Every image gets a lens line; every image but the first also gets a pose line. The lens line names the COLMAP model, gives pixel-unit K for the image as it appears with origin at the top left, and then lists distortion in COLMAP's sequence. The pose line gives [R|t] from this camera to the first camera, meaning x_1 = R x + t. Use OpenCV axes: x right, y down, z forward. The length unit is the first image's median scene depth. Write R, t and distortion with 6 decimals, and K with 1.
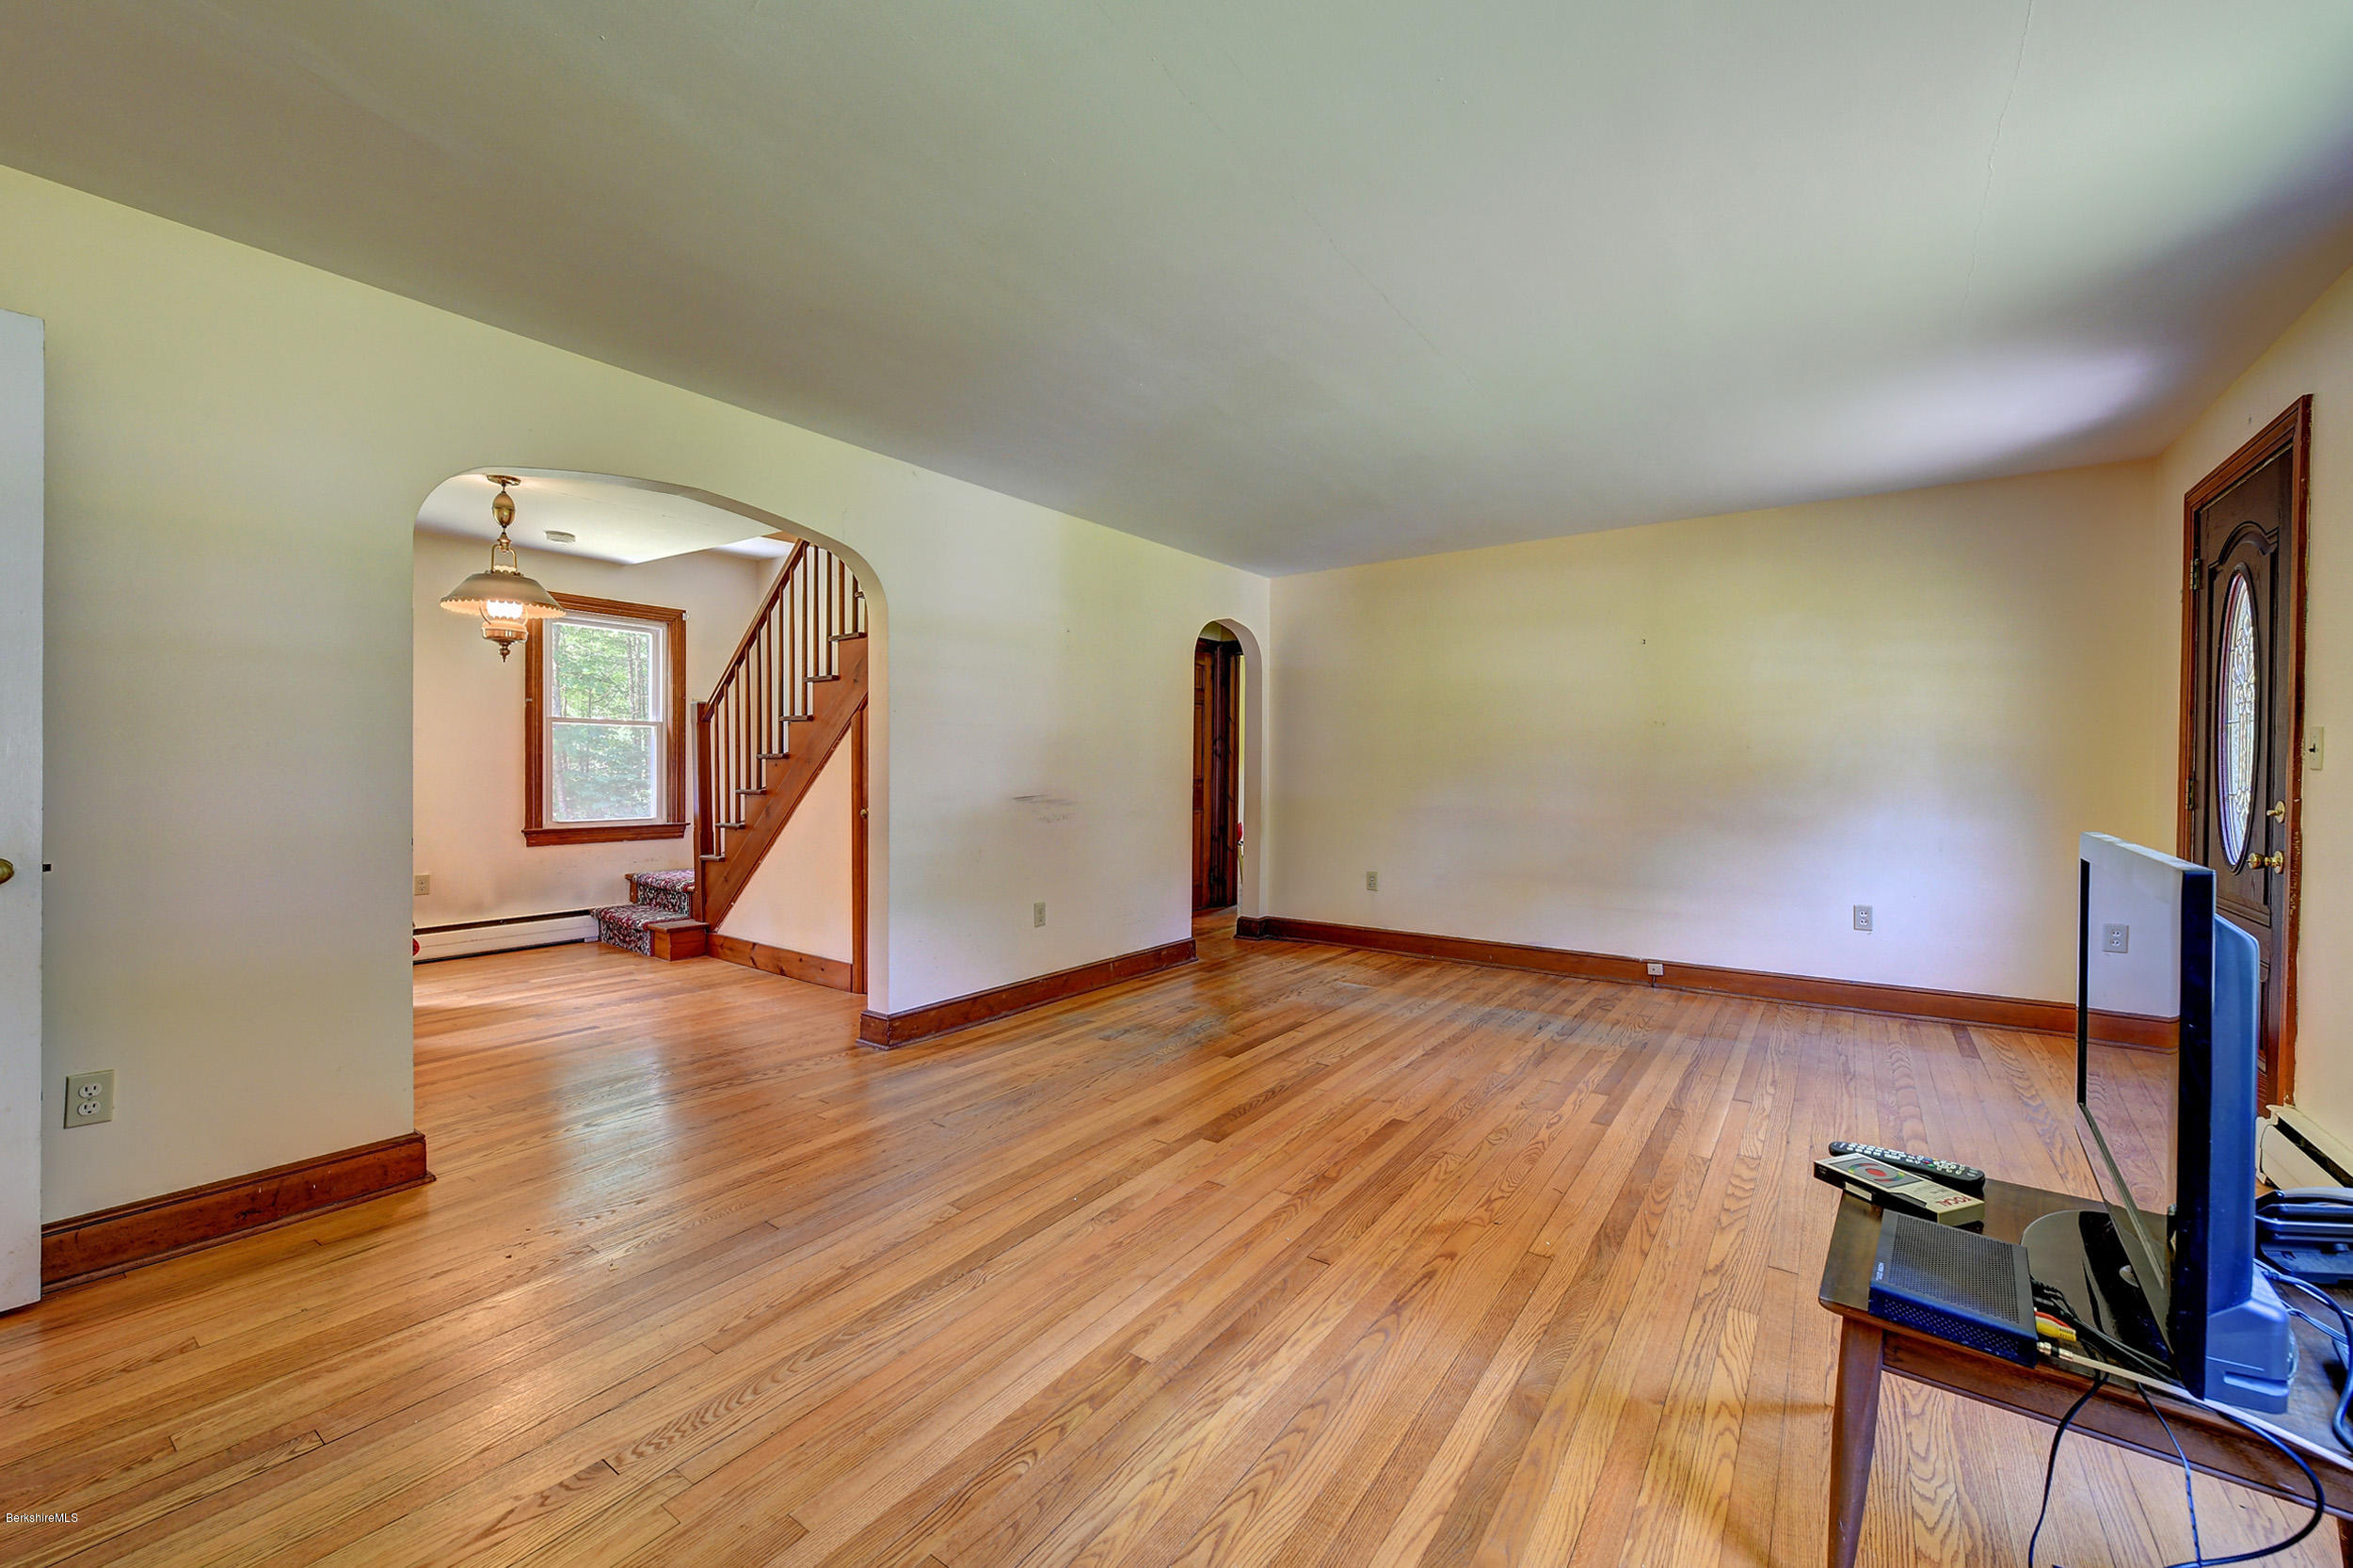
lens RADIAL K [[941.2, 0, 1176.5], [0, 941.2, 784.0], [0, 0, 1]] dist [0.000376, -0.000268]
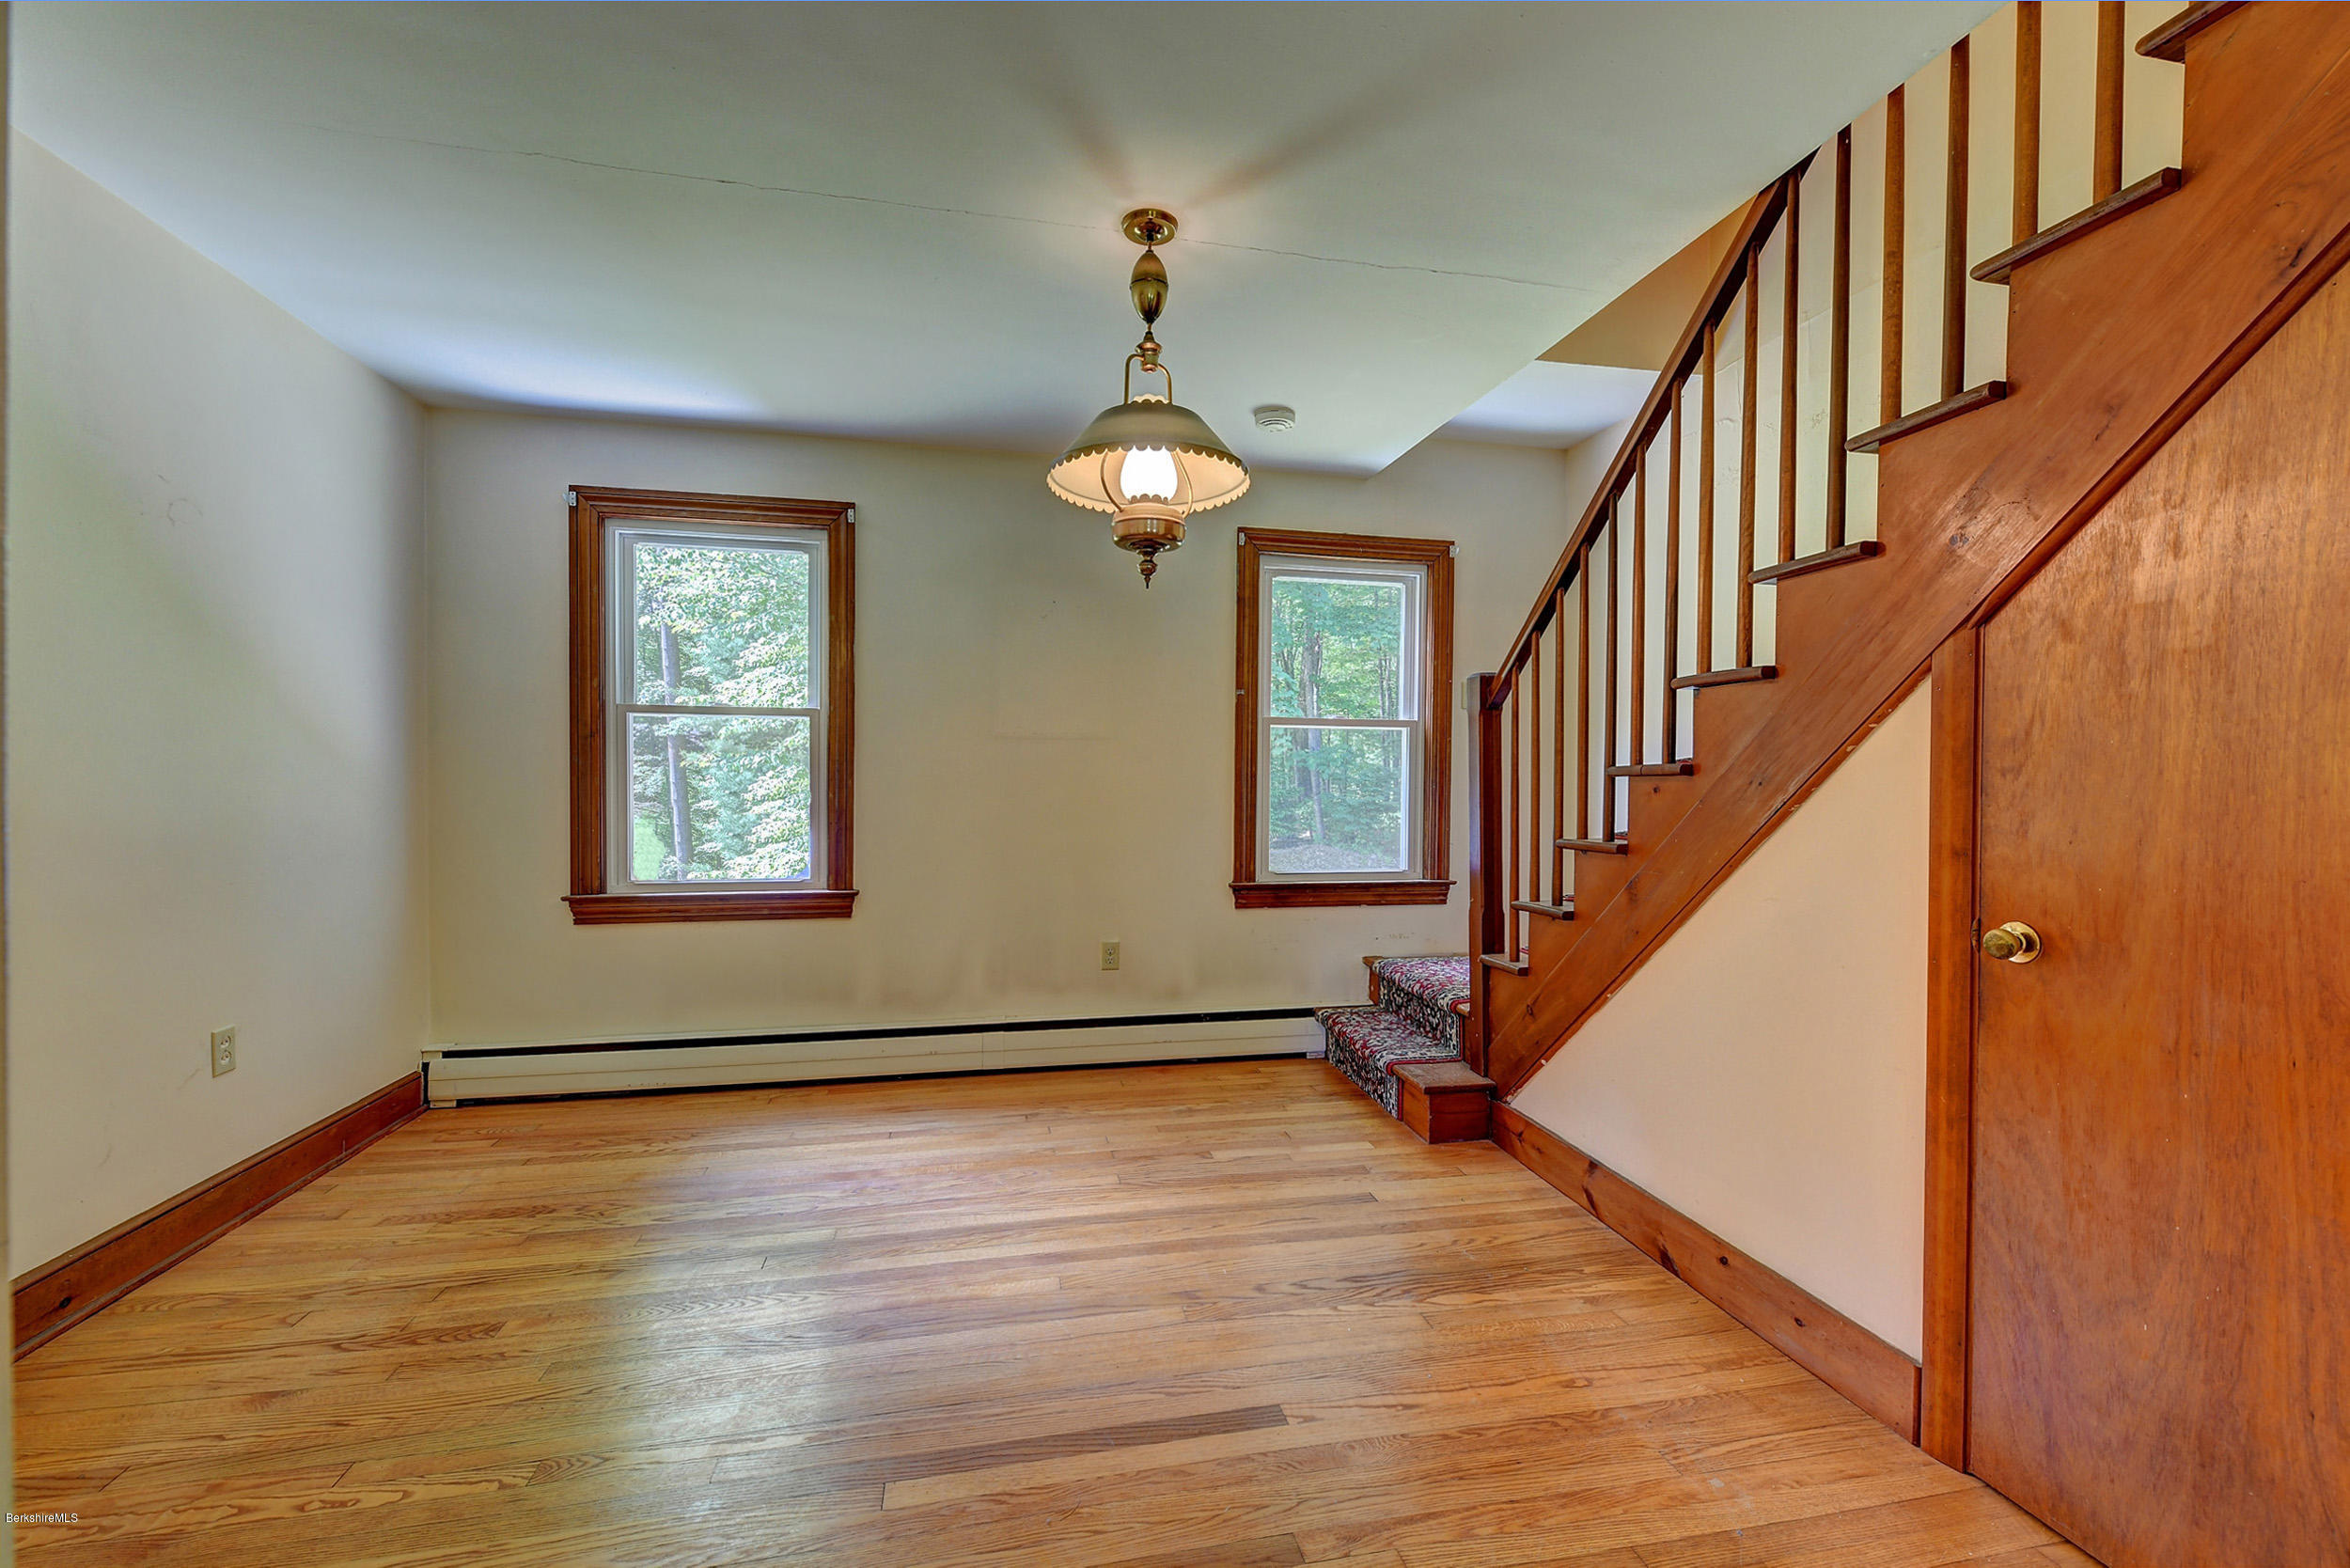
lens RADIAL K [[940.1, 0, 1175.0], [0, 940.1, 784.0], [0, 0, 1]] dist [0.000376, -0.000268]
pose [[0.737594, -0.000842, -0.675244, -0.270455], [-0.015243, 0.999724, -0.017897, -0.010645], [0.675073, 0.023494, 0.737377, 0.478929]]
